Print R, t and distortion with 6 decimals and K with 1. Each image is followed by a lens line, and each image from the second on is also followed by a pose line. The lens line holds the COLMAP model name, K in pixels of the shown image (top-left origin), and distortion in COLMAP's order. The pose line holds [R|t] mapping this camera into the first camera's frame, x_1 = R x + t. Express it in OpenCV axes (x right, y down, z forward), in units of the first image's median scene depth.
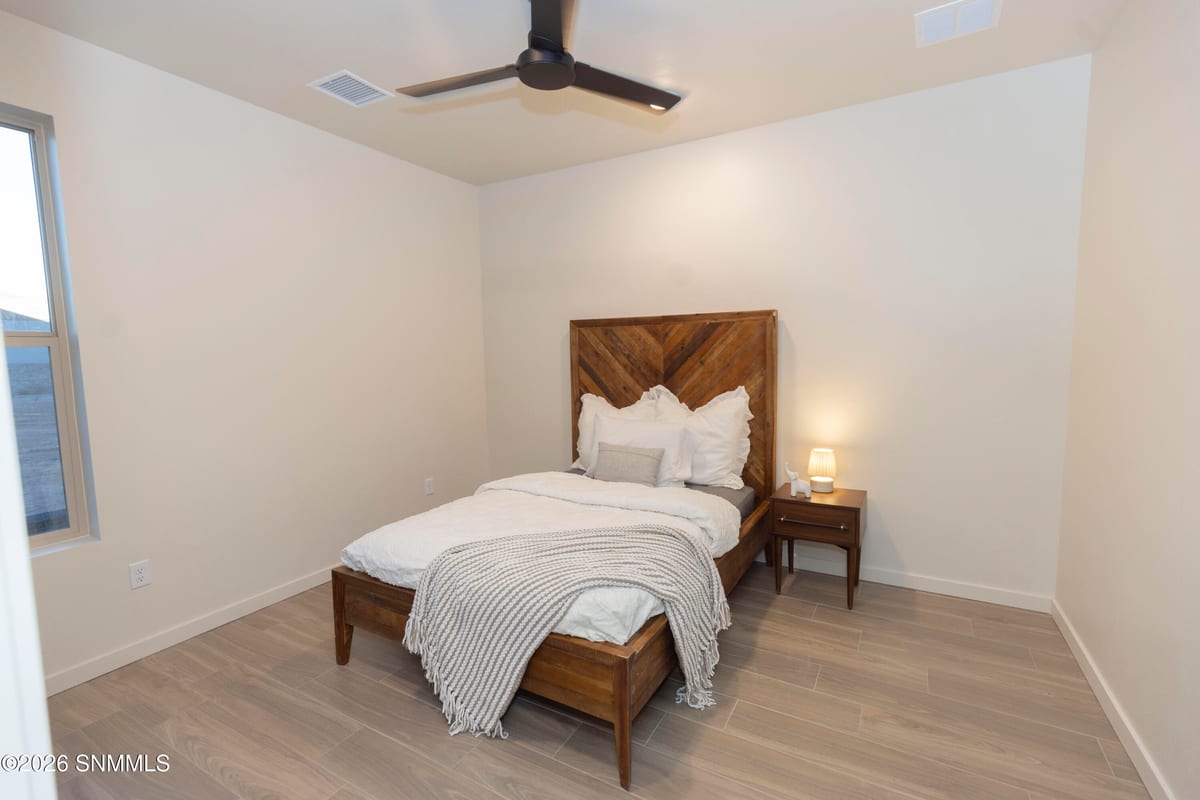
lens RADIAL K [[534.5, 0, 602.8], [0, 534.5, 402.5], [0, 0, 1]] dist [0.004639, 0.000458]
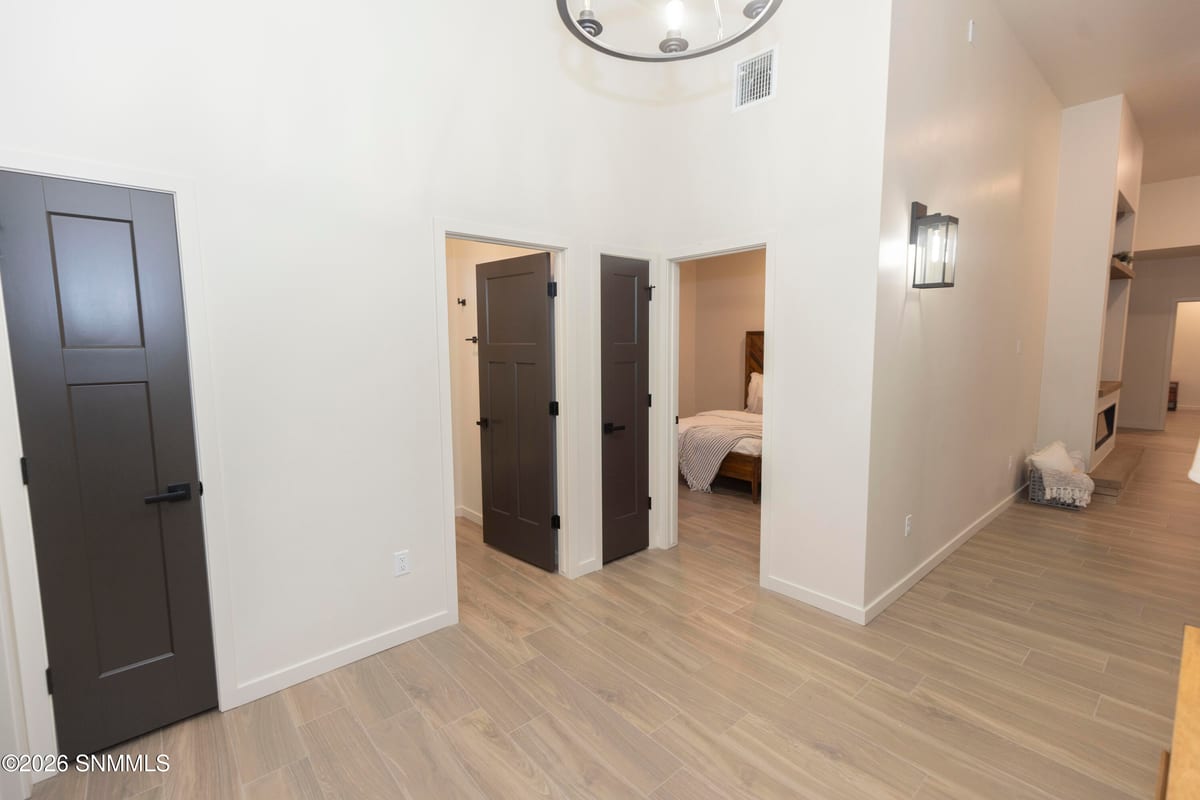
lens RADIAL K [[534.5, 0, 602.8], [0, 534.5, 402.5], [0, 0, 1]] dist [0.004639, 0.000458]
pose [[0.944100, 0.039793, -0.327250, 0.092781], [-0.033771, 0.999140, 0.024065, 0.065425], [0.327926, -0.011668, 0.944631, -0.967618]]
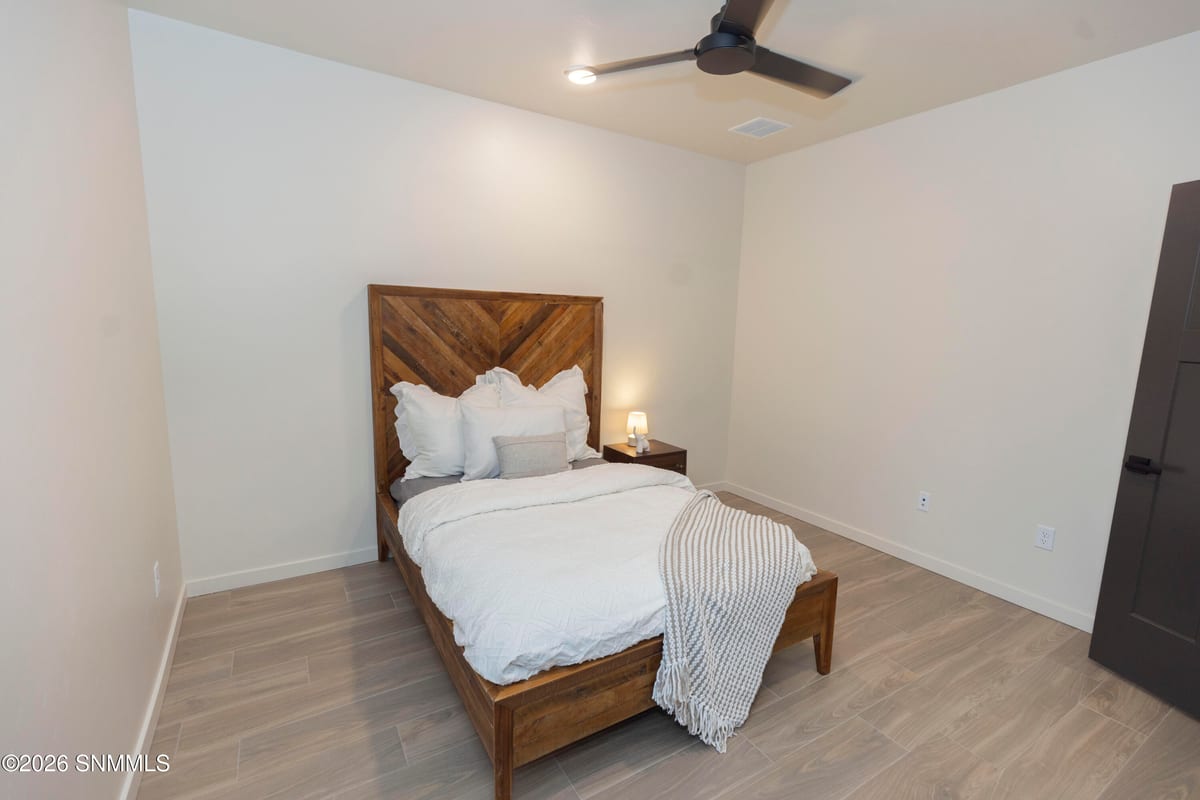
lens RADIAL K [[534.5, 0, 602.8], [0, 534.5, 402.5], [0, 0, 1]] dist [0.004639, 0.000458]
pose [[0.478036, -0.103185, 0.872259, -0.636901], [0.047817, 0.994660, 0.091459, -0.049081], [-0.877038, -0.002012, 0.480417, 0.409501]]
